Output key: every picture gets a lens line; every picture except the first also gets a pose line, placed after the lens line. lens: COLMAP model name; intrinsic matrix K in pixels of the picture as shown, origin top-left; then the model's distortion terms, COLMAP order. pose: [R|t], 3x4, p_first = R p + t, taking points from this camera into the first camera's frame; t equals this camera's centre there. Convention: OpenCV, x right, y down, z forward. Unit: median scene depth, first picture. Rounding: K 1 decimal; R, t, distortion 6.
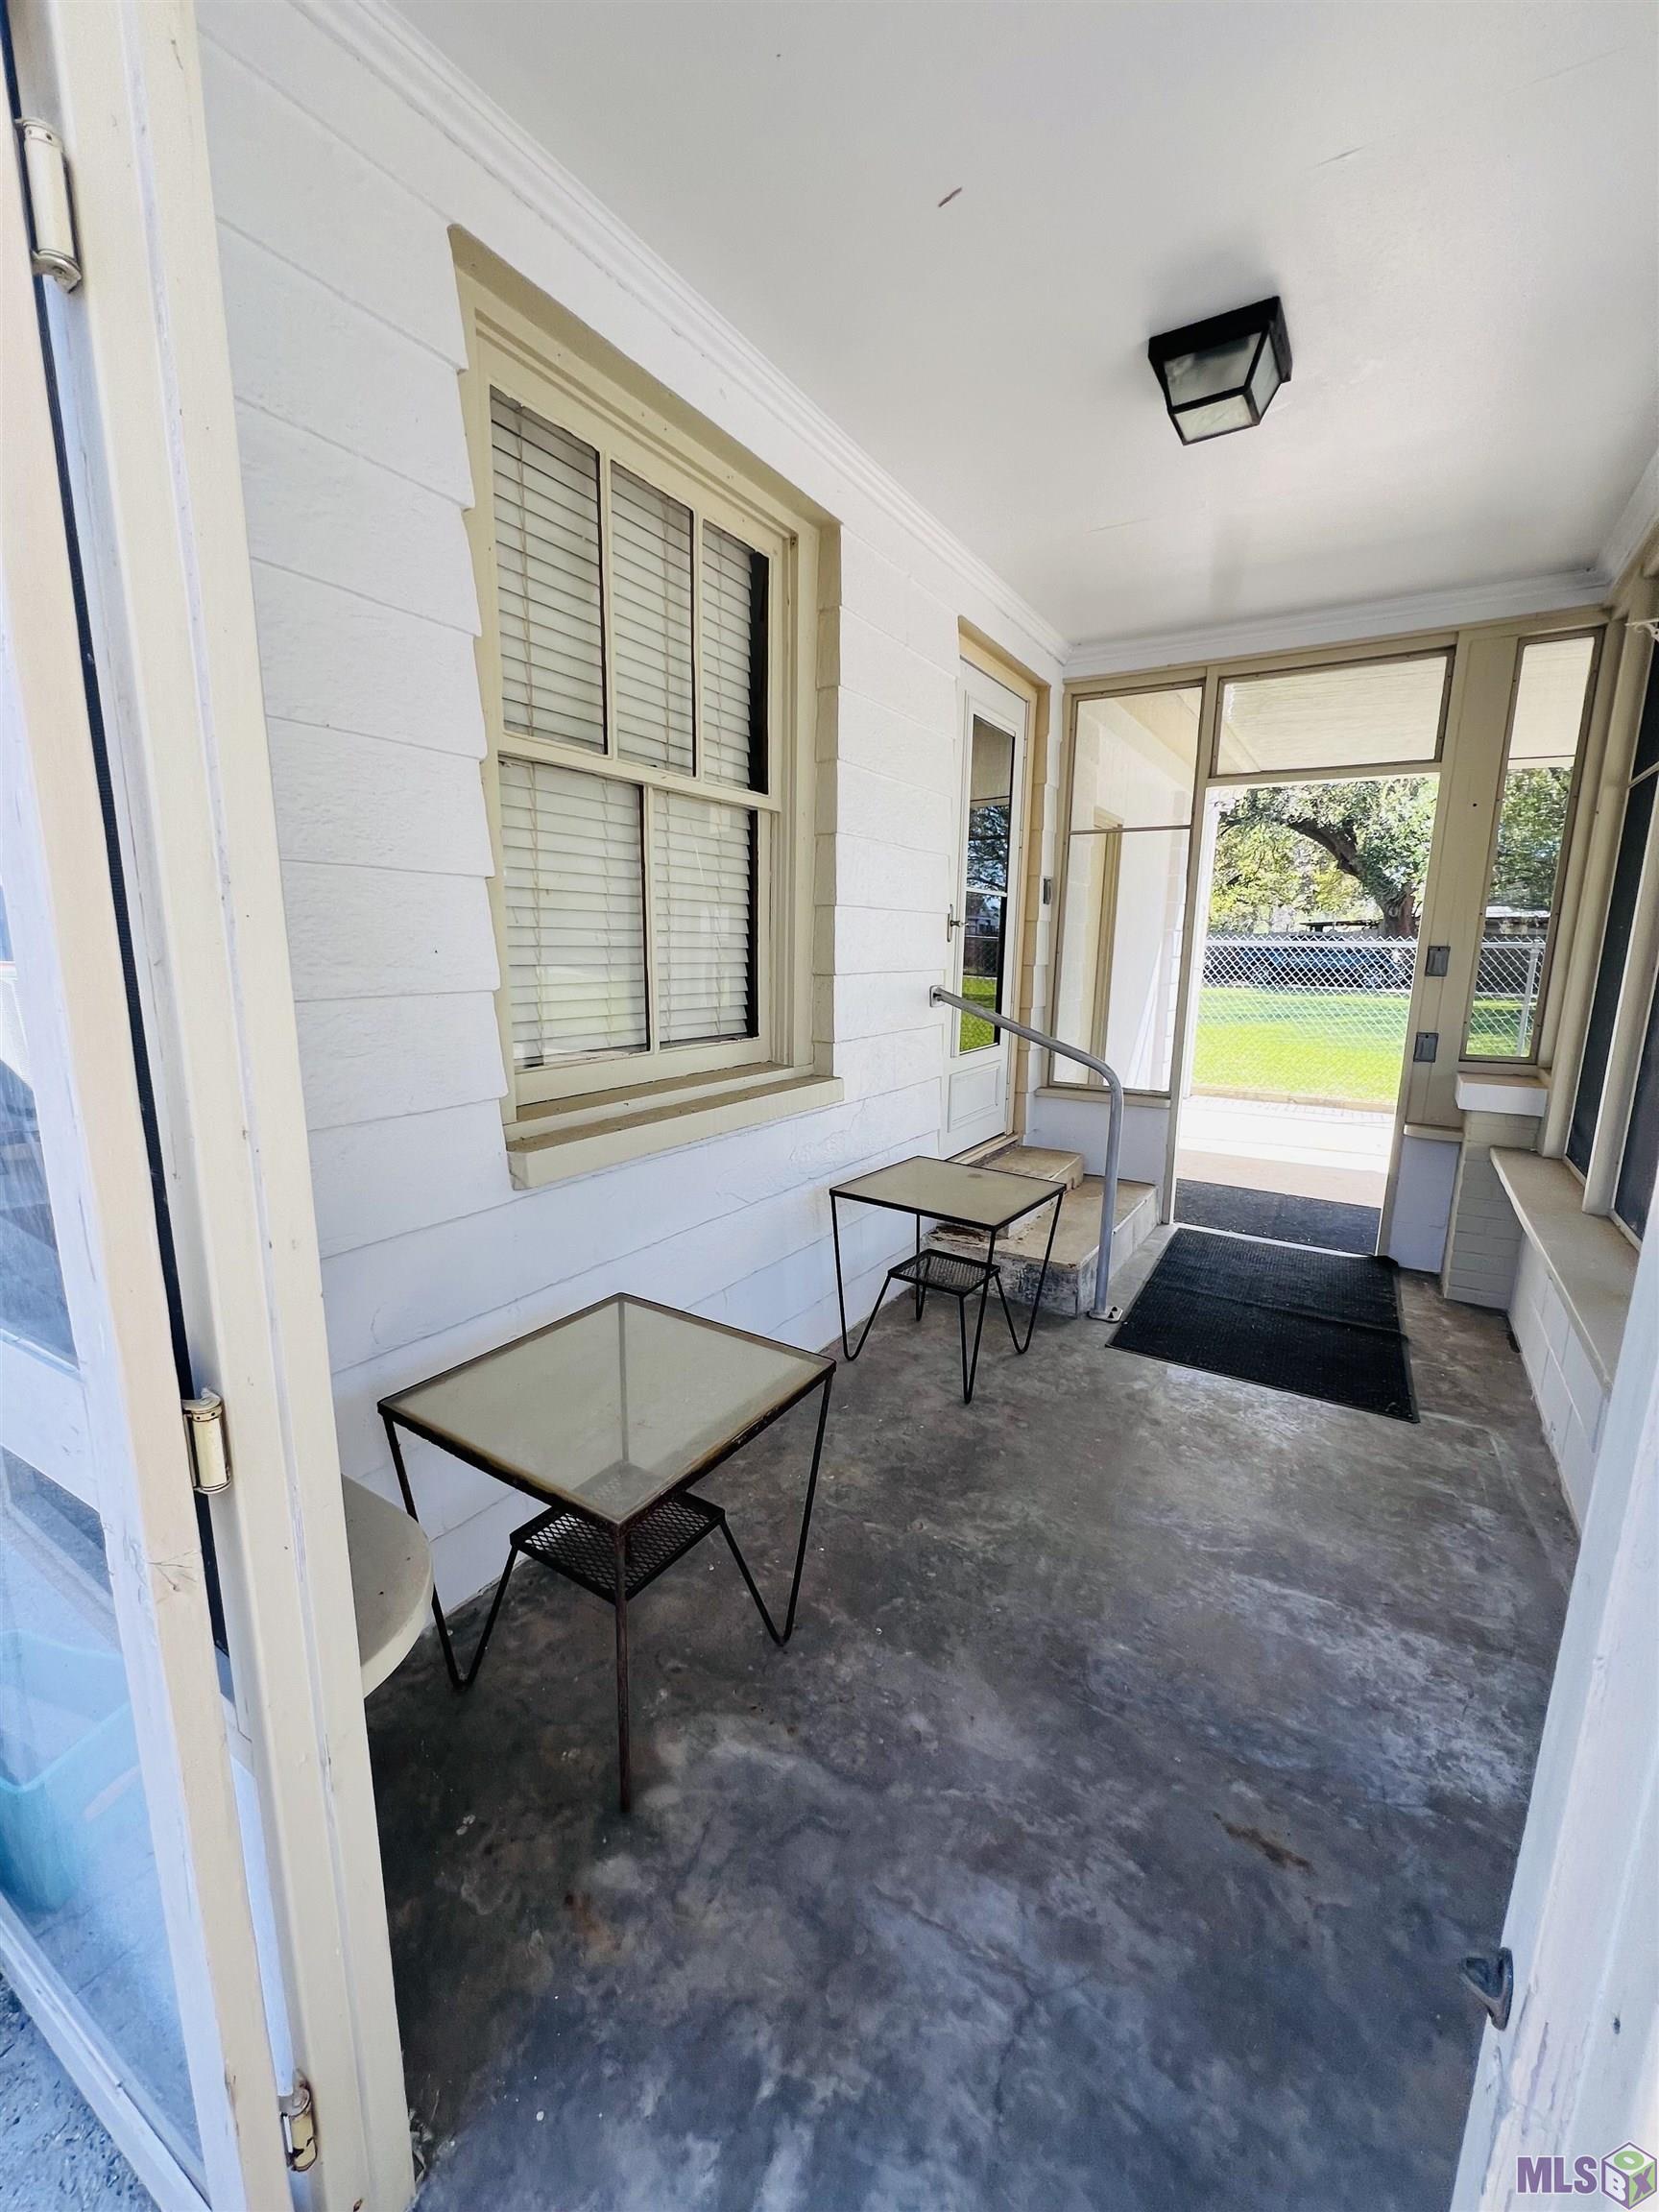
lens RADIAL K [[879.7, 0, 822.4], [0, 879.7, 1110.7], [0, 0, 1]] dist [-0.008813, -0.000133]
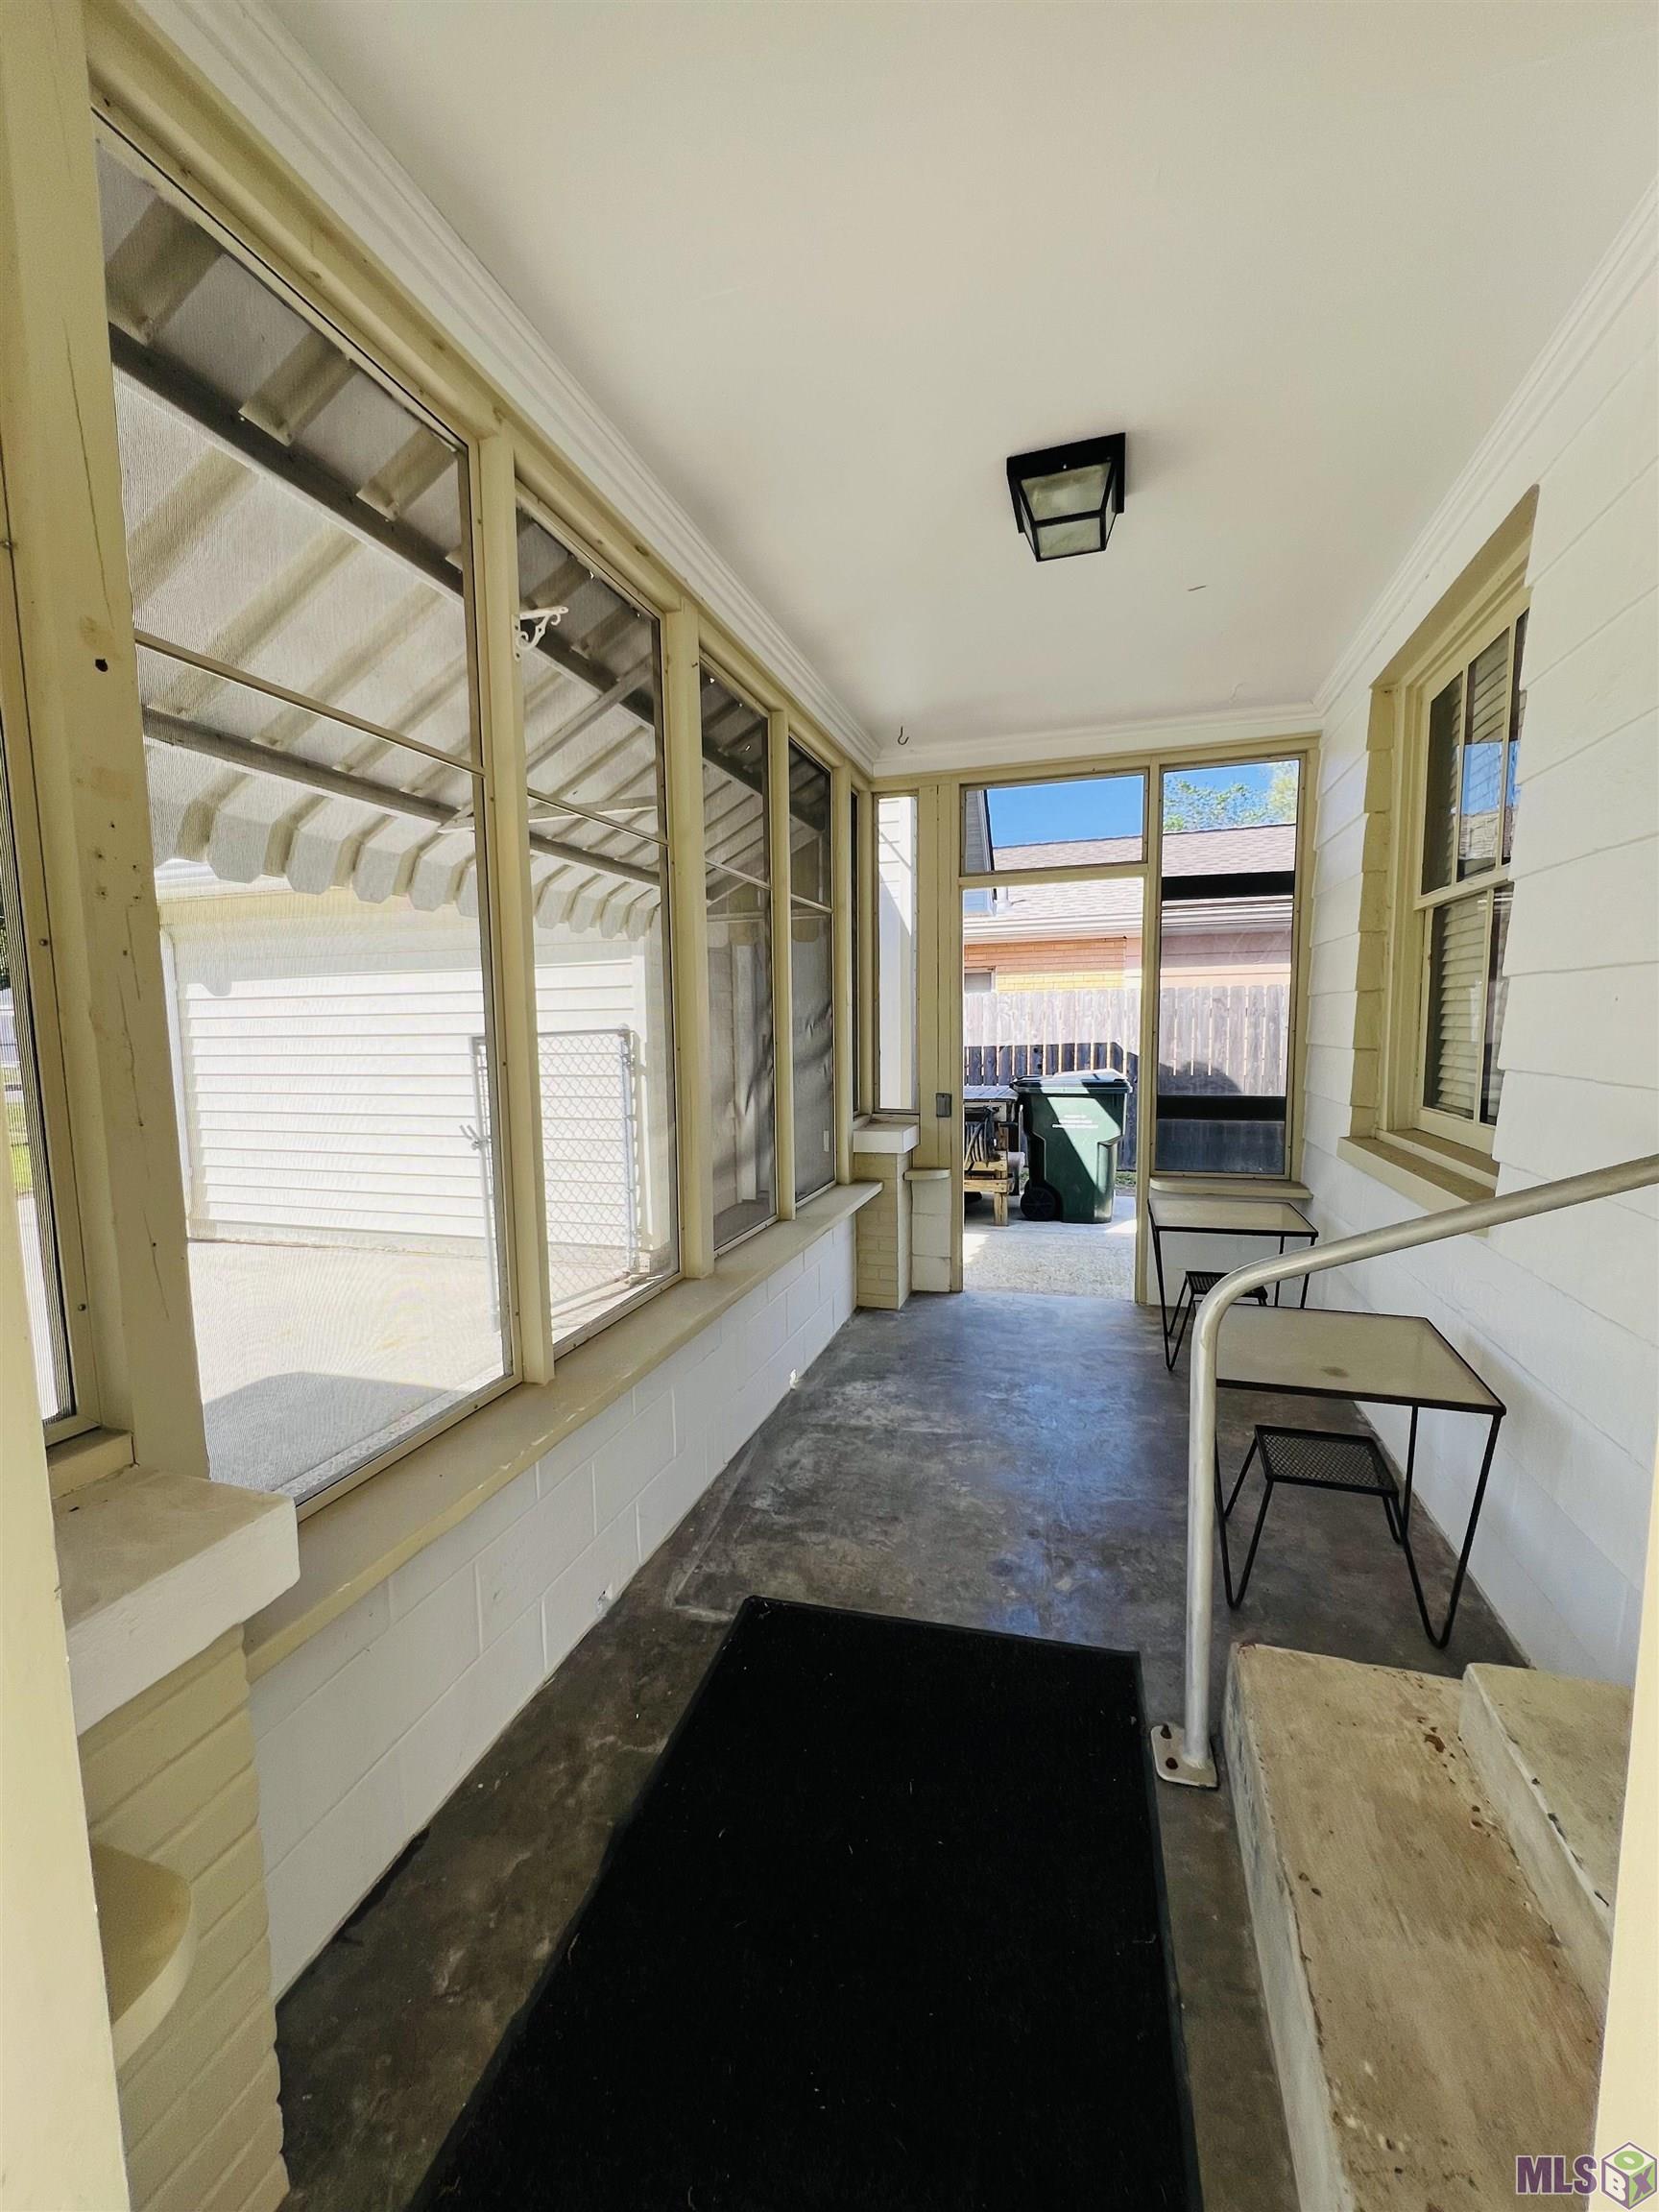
lens RADIAL K [[879.7, 0, 829.2], [0, 879.7, 1111.3], [0, 0, 1]] dist [-0.008813, -0.000133]
pose [[-0.964243, 0.031394, -0.263152, 0.905383], [-0.043800, 0.960426, 0.275069, -0.357192], [0.261374, 0.276760, -0.924710, 1.855992]]
